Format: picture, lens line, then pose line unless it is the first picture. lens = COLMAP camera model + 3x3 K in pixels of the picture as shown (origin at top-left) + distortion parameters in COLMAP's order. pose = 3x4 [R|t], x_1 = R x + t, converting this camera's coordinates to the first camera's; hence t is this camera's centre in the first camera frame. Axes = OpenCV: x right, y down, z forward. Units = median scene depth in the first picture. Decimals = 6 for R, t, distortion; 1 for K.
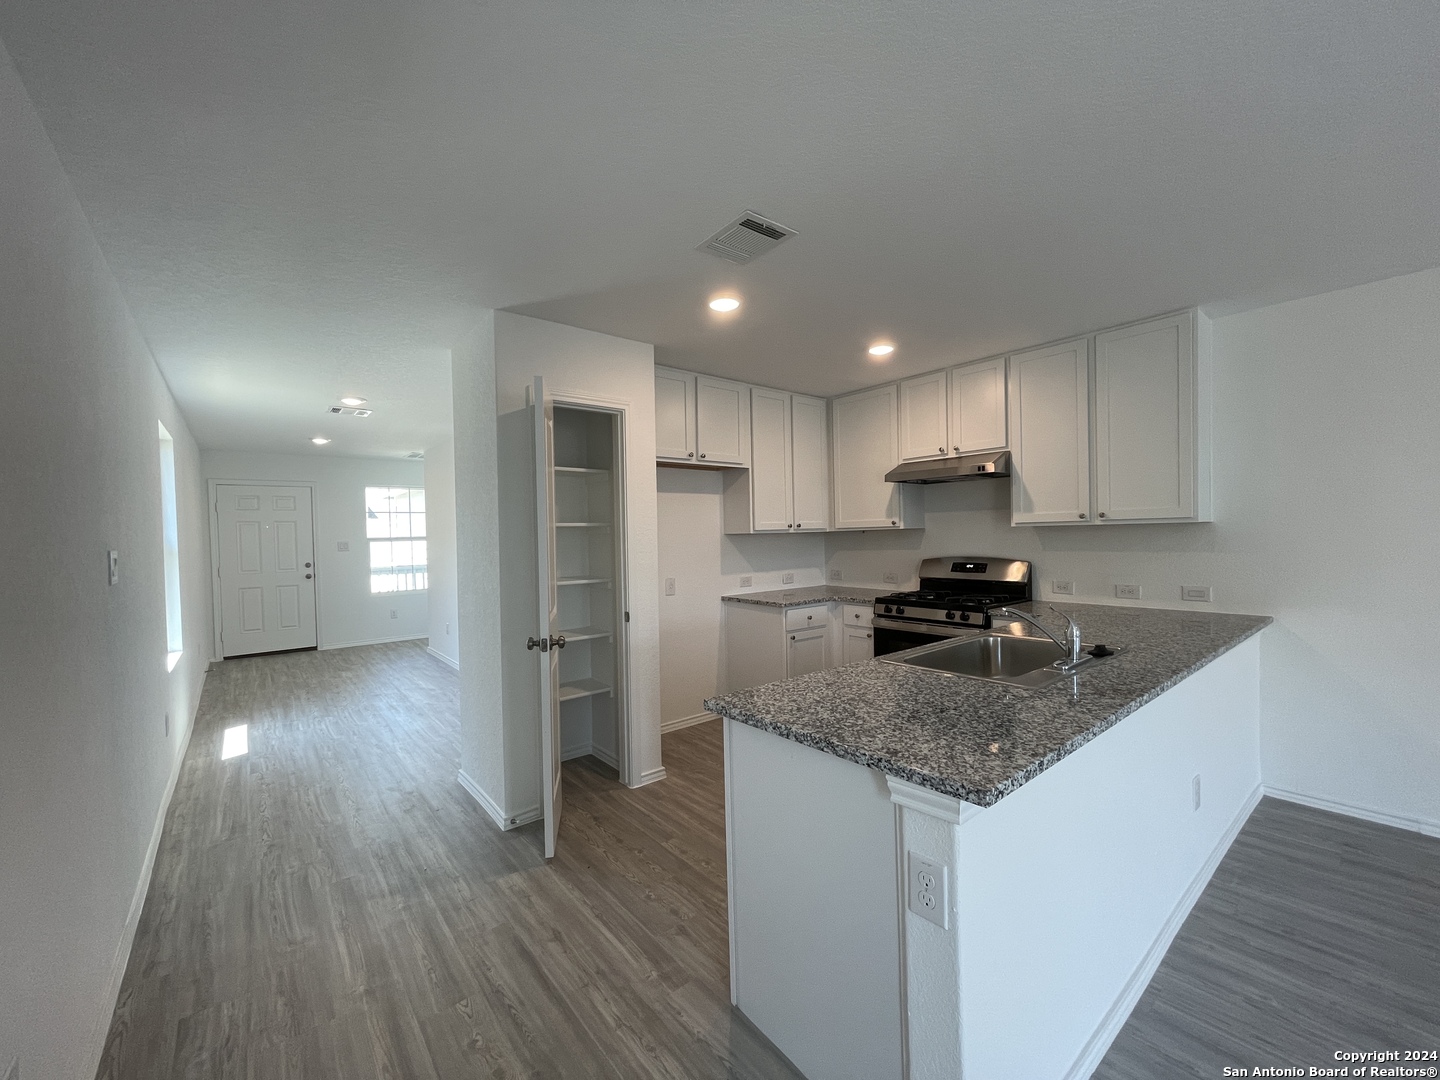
lens RADIAL K [[597.0, 0, 720.0], [0, 597.0, 540.0], [0, 0, 1]] dist [-0.000909, 0.000049]
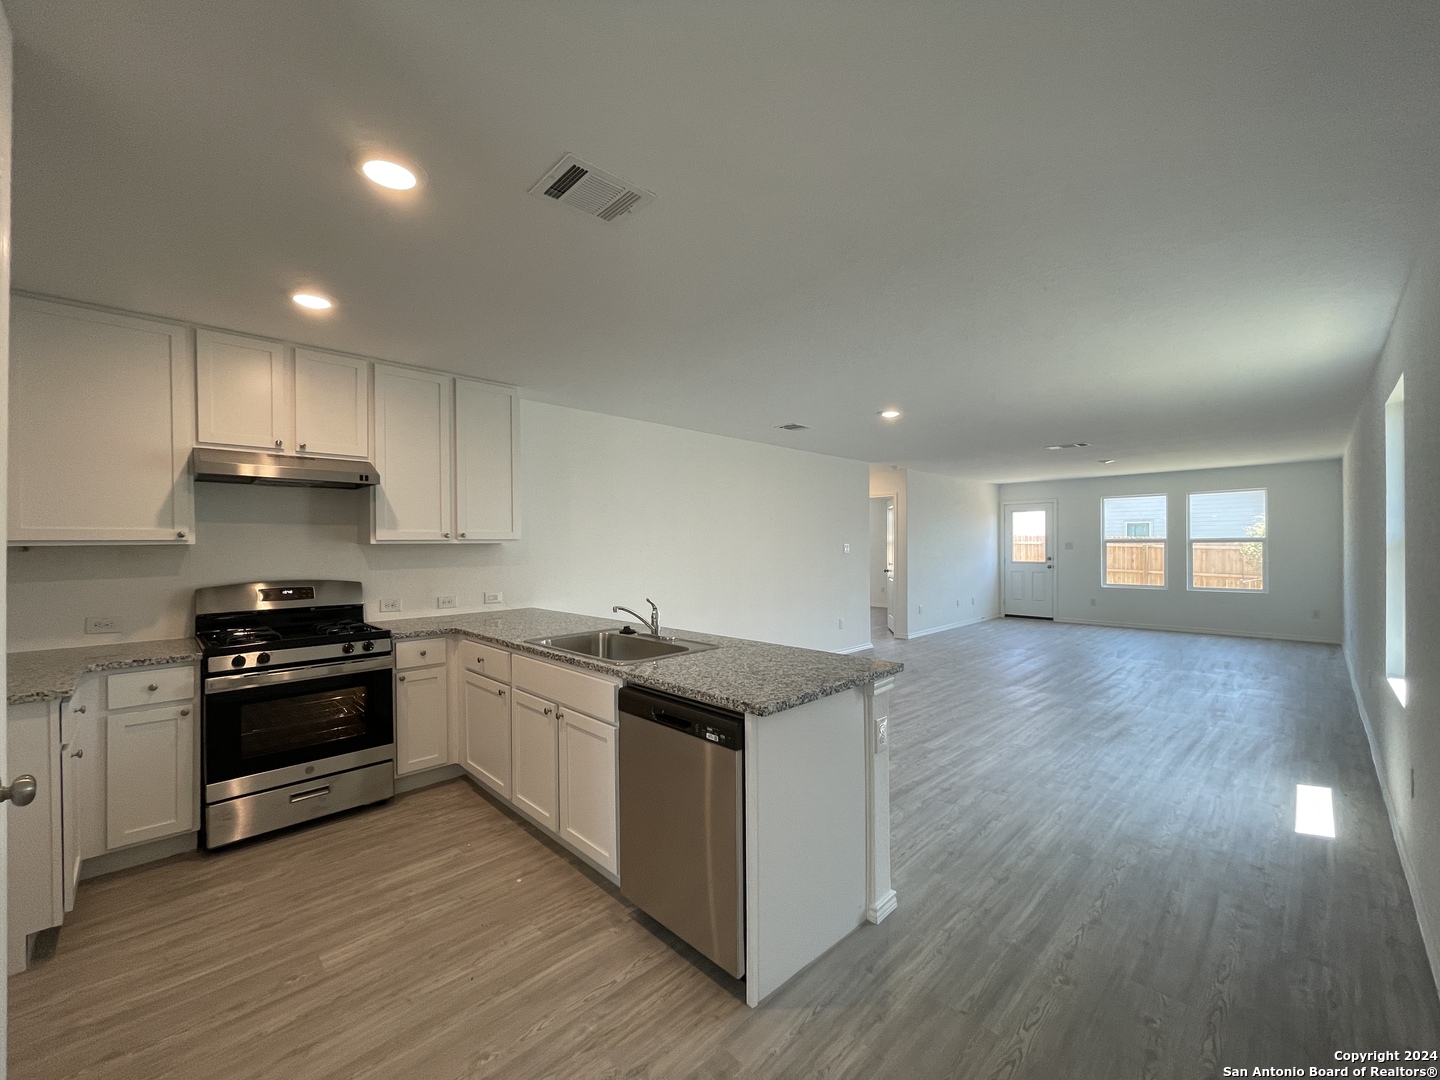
lens RADIAL K [[577.6, 0, 714.7], [0, 577.6, 549.3], [0, 0, 1]] dist [-0.003611, -0.000129]
pose [[-0.106143, 0.013877, 0.994254, -0.431483], [0.020629, 0.999718, -0.011751, 0.006971], [-0.994137, 0.019263, -0.106399, 0.524604]]
